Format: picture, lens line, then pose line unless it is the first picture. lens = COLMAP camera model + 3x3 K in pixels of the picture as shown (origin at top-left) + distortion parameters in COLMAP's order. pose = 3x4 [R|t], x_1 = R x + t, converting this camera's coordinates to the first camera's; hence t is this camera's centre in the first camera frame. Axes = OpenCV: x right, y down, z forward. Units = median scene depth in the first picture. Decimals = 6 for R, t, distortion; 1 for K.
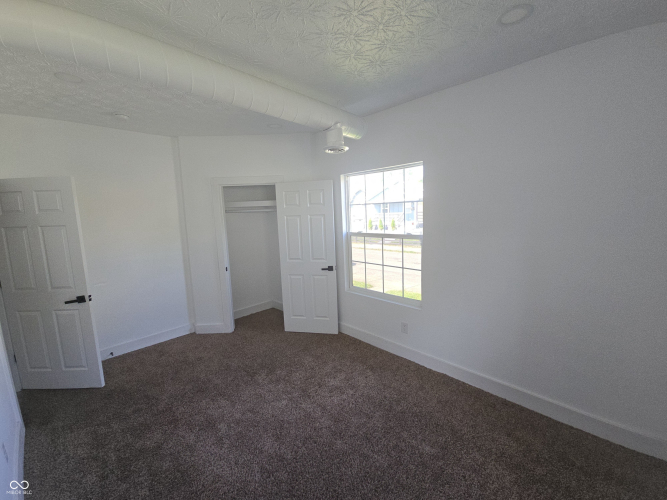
lens RADIAL K [[272.5, 0, 331.1], [0, 272.5, 251.3], [0, 0, 1]] dist [0.008125, -0.006197]
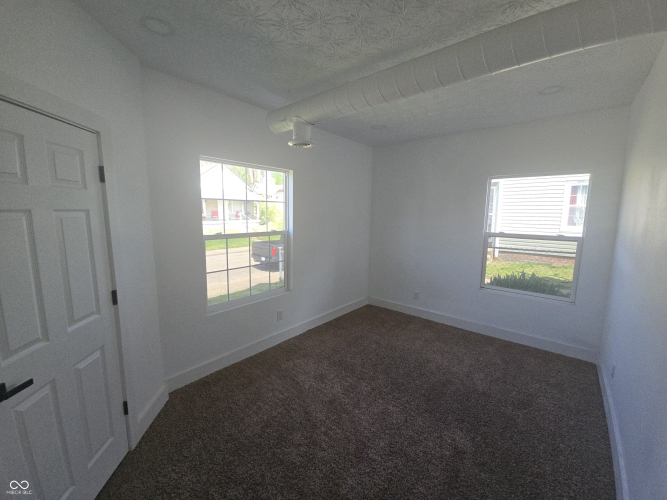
lens RADIAL K [[272.5, 0, 331.5], [0, 272.5, 247.5], [0, 0, 1]] dist [0.008125, -0.006197]
pose [[-0.087434, -0.104217, 0.990704, -0.728436], [0.129701, 0.984856, 0.115049, -0.081363], [-0.987691, 0.138555, -0.072593, 0.743021]]
